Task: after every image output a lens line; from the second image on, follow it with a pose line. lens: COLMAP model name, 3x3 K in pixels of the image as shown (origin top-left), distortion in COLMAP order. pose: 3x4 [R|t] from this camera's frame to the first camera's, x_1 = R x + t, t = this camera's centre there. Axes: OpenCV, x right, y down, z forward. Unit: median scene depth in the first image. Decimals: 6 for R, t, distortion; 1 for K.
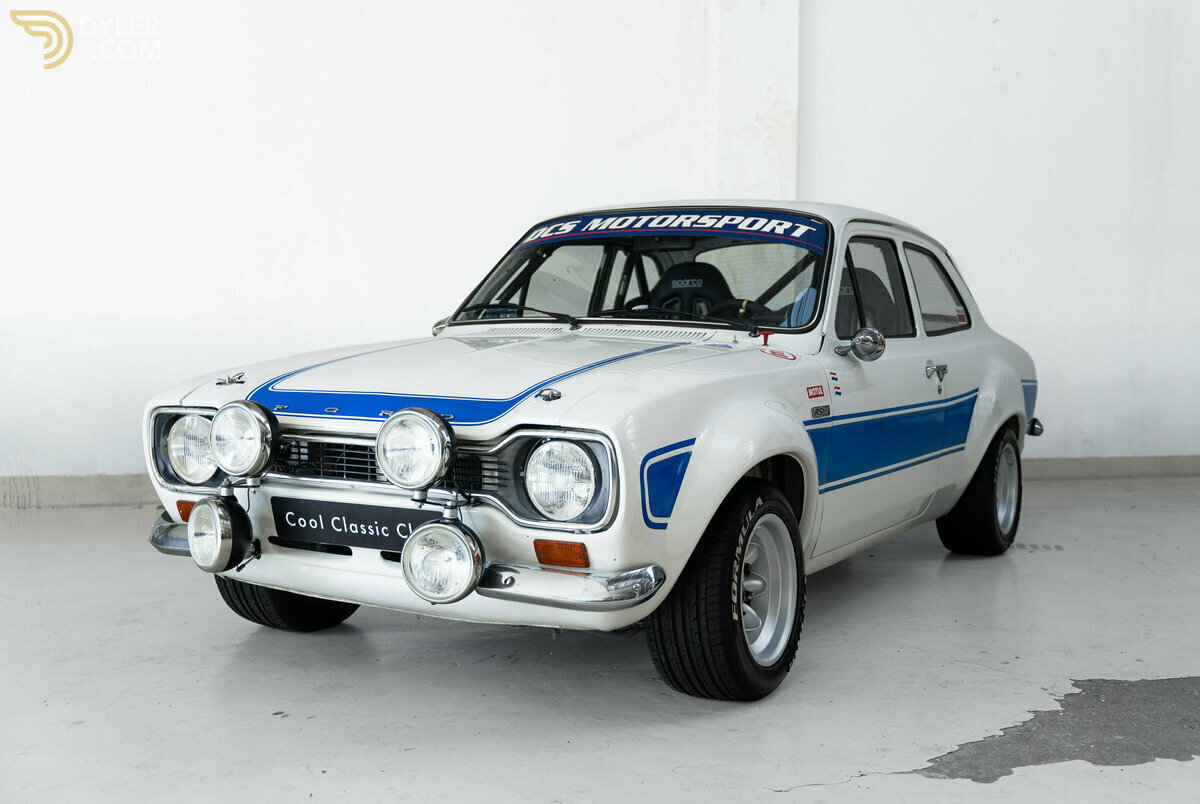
lens RADIAL K [[1294.5, 0, 600.0], [0, 1294.5, 402.0], [0, 0, 1]] dist [0.004291, -0.002935]
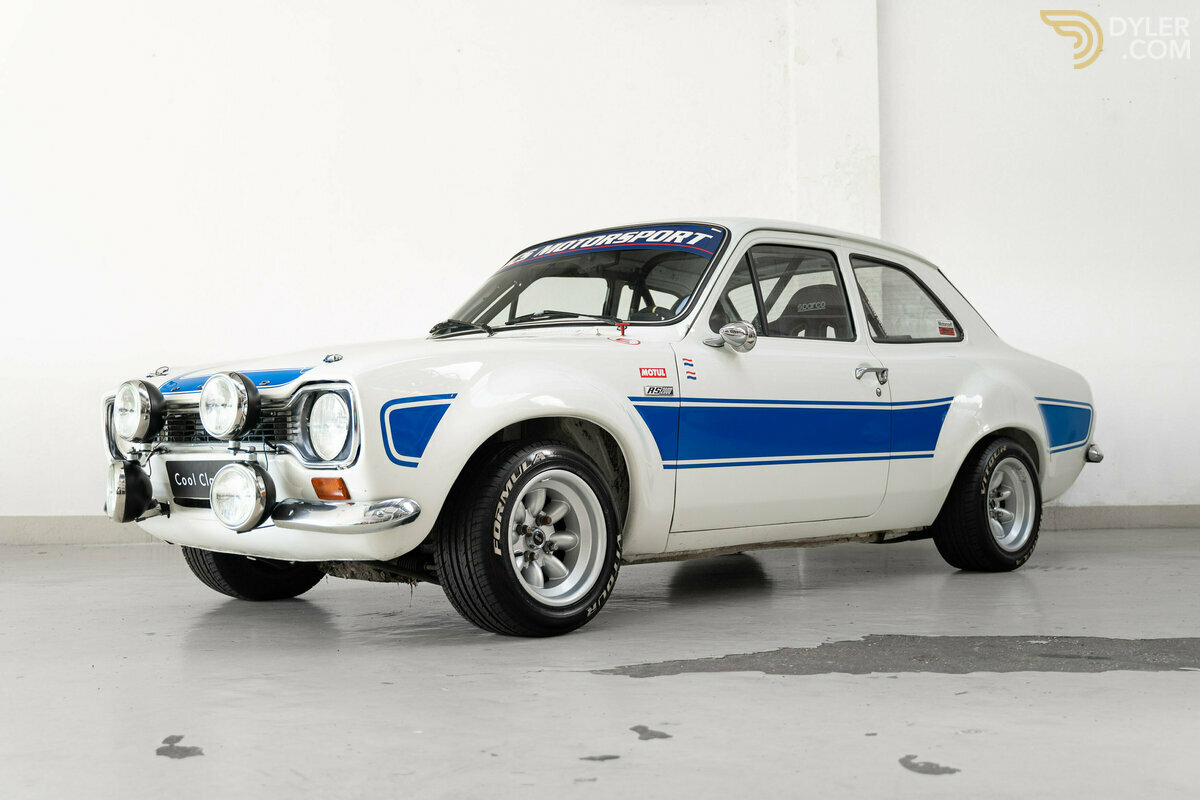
lens RADIAL K [[1346.4, 0, 600.0], [0, 1346.4, 400.0], [0, 0, 1]] dist [0.005663, 0.019523]
pose [[0.963980, -0.029729, -0.264310, 0.453490], [0.005494, 0.995747, -0.091962, 0.127910], [0.265920, 0.087197, 0.960043, -0.106237]]
